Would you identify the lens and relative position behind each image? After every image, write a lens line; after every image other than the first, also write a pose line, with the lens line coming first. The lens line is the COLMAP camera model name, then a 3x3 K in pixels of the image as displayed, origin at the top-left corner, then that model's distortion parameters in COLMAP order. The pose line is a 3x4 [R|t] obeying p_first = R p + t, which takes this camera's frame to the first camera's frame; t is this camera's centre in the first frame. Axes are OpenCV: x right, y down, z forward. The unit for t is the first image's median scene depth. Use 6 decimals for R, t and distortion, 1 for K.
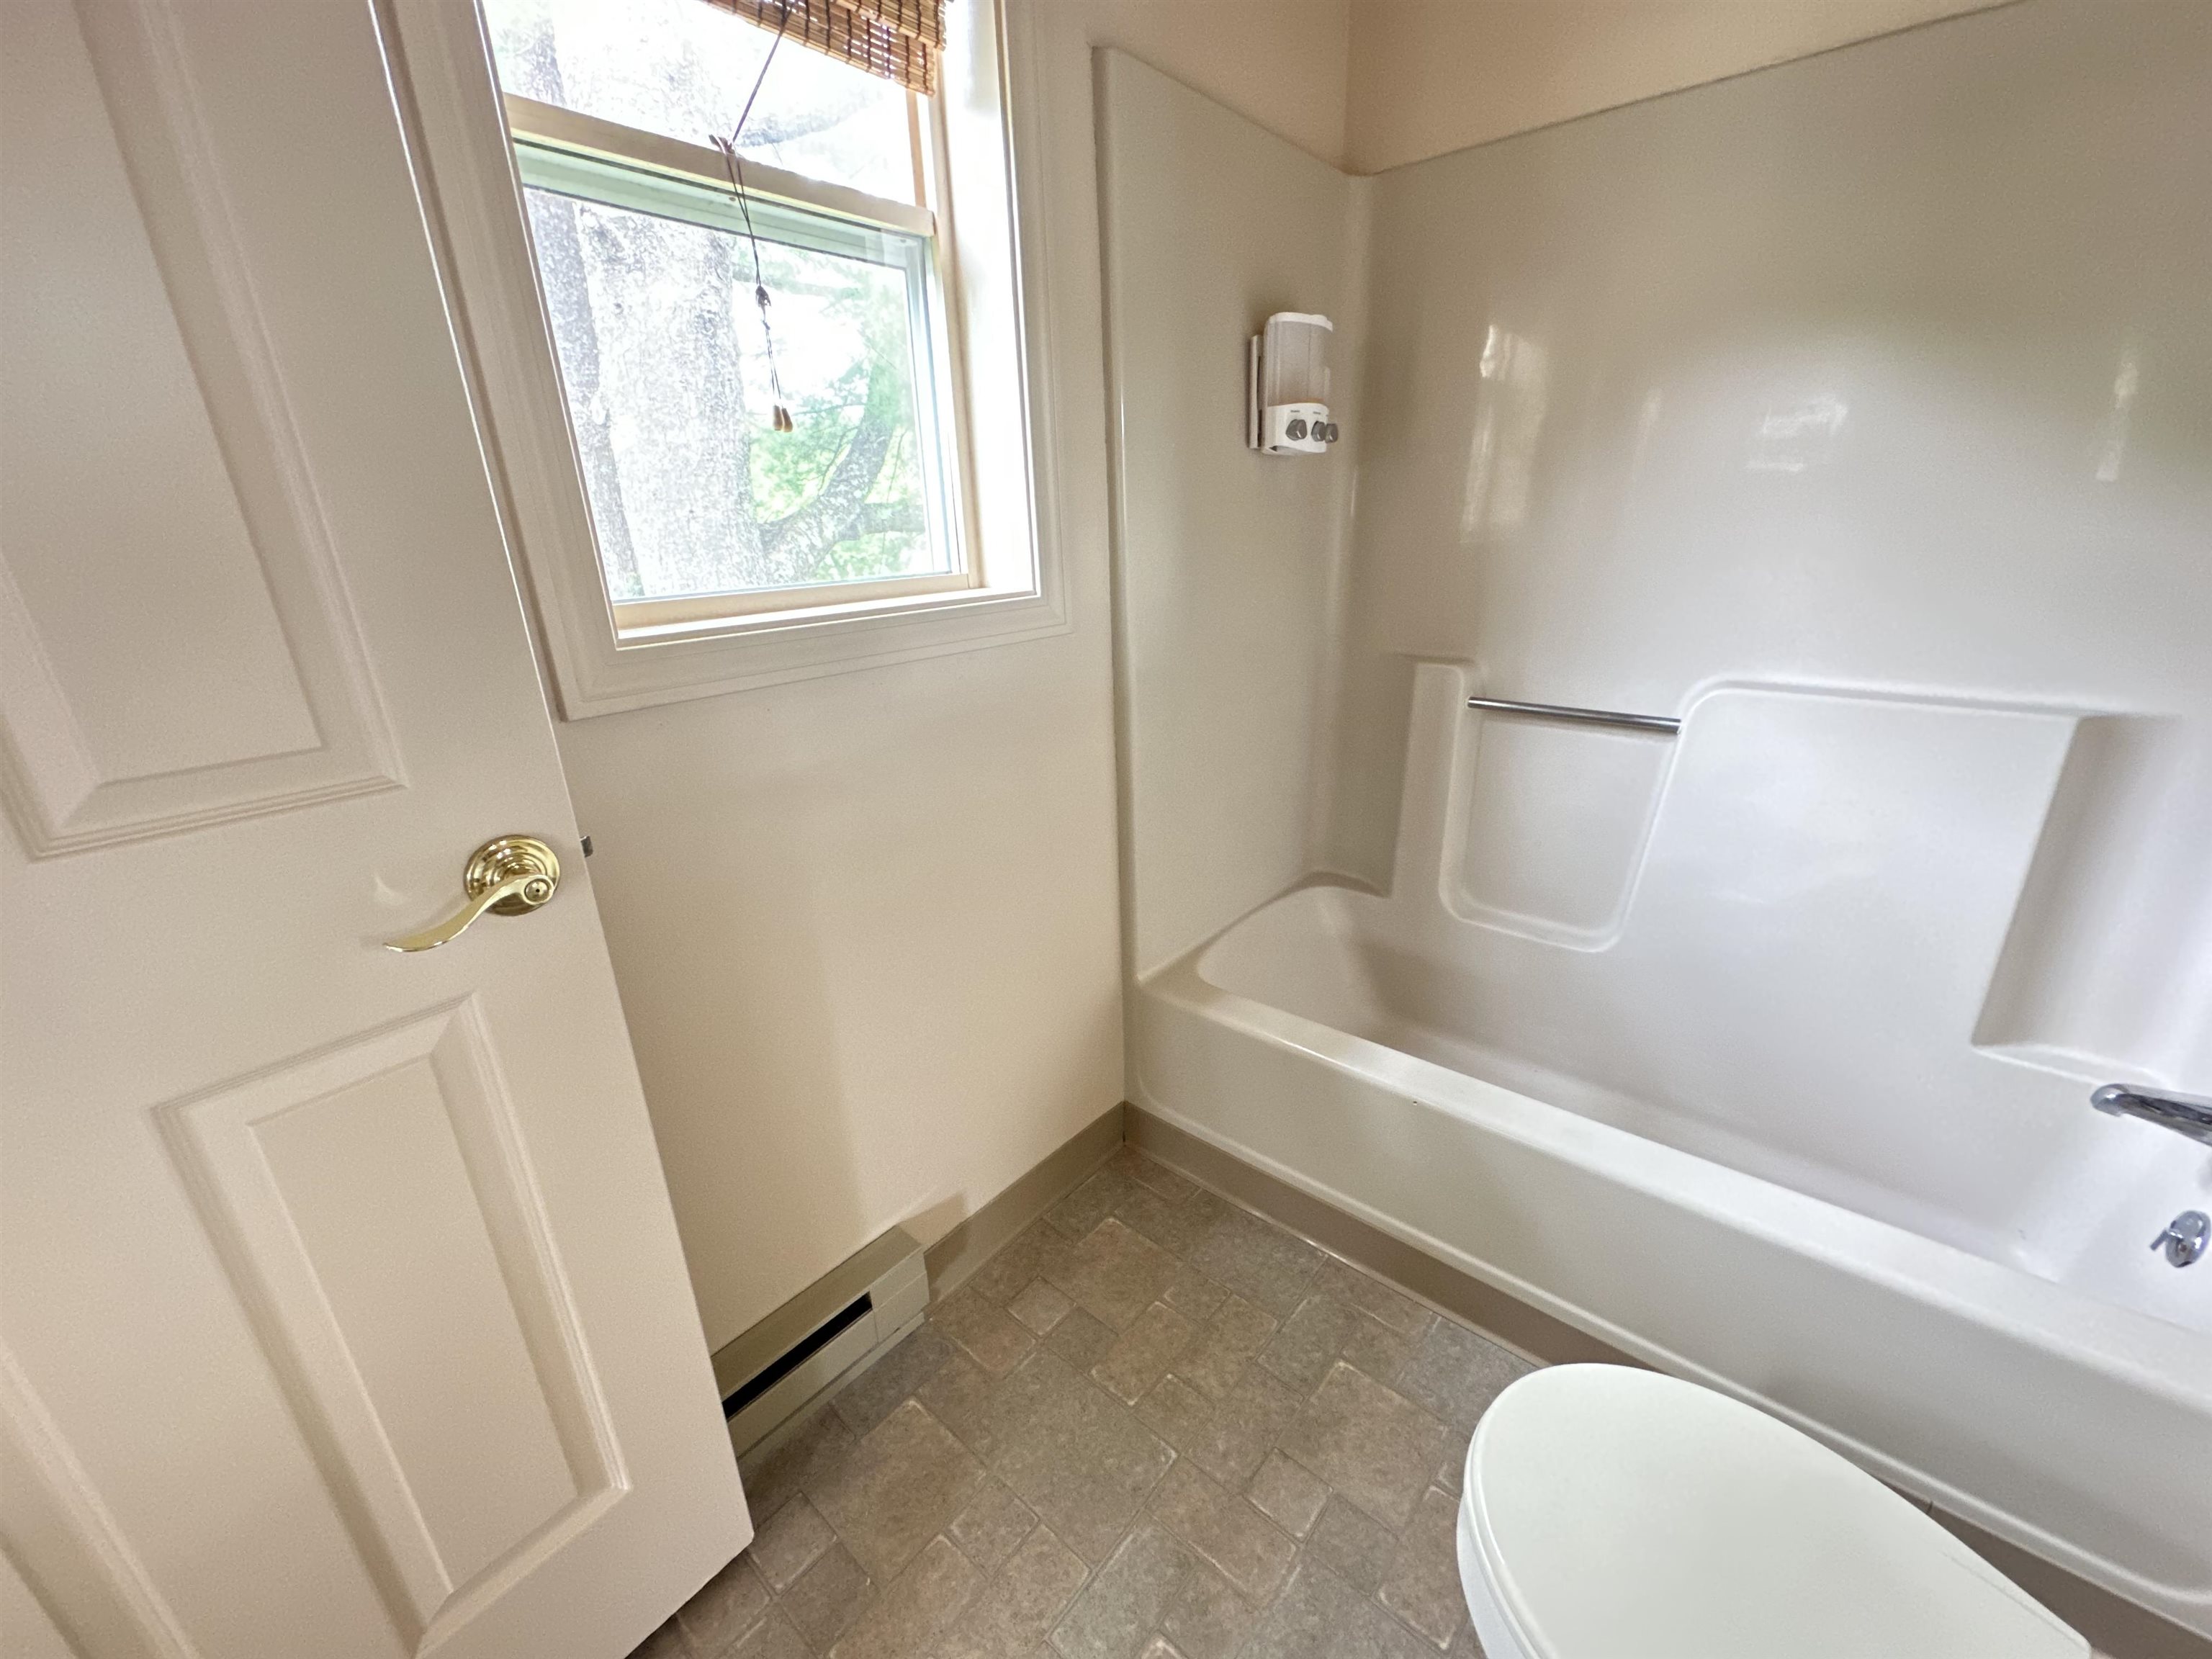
lens RADIAL K [[876.8, 0, 1116.4], [0, 876.8, 830.3], [0, 0, 1]] dist [-0.001499, -0.001401]
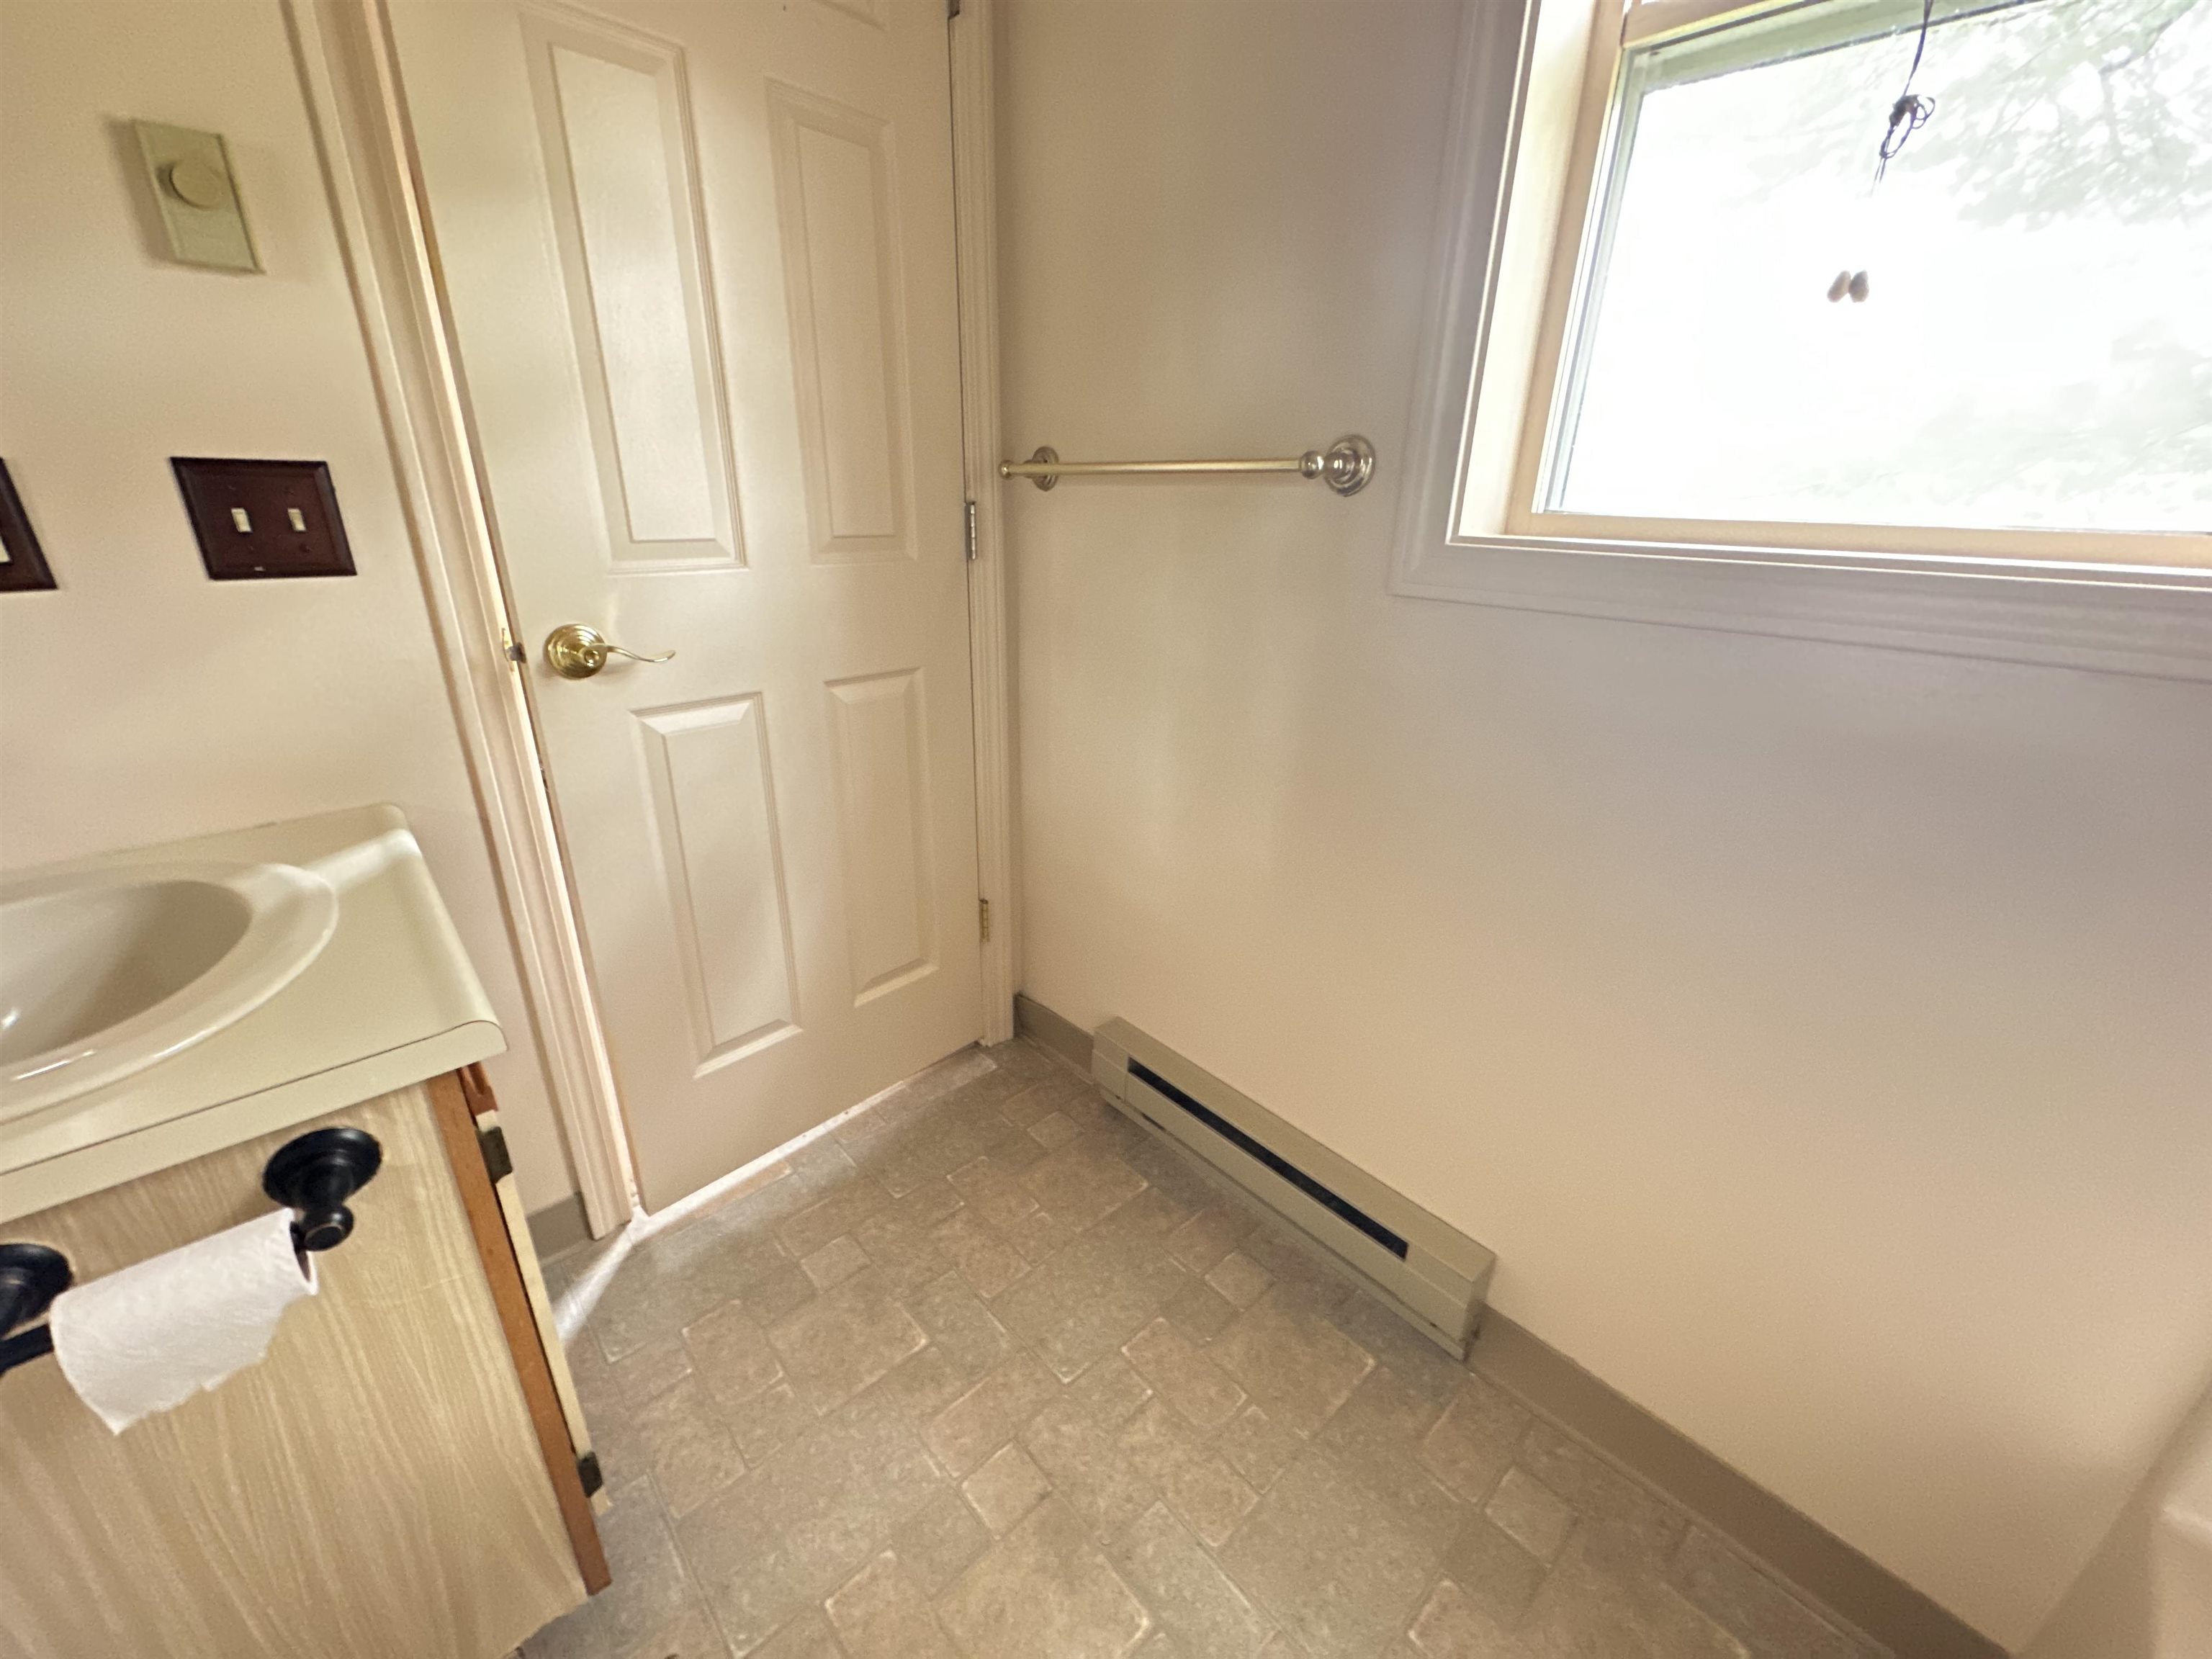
lens RADIAL K [[810.7, 0, 1115.3], [0, 810.7, 822.8], [0, 0, 1]] dist [0.001531, -0.000001]
pose [[-0.089110, 0.410585, -0.907458, 0.631119], [-0.343945, 0.842353, 0.414902, -0.266364], [0.934752, 0.349088, 0.066157, 0.705610]]
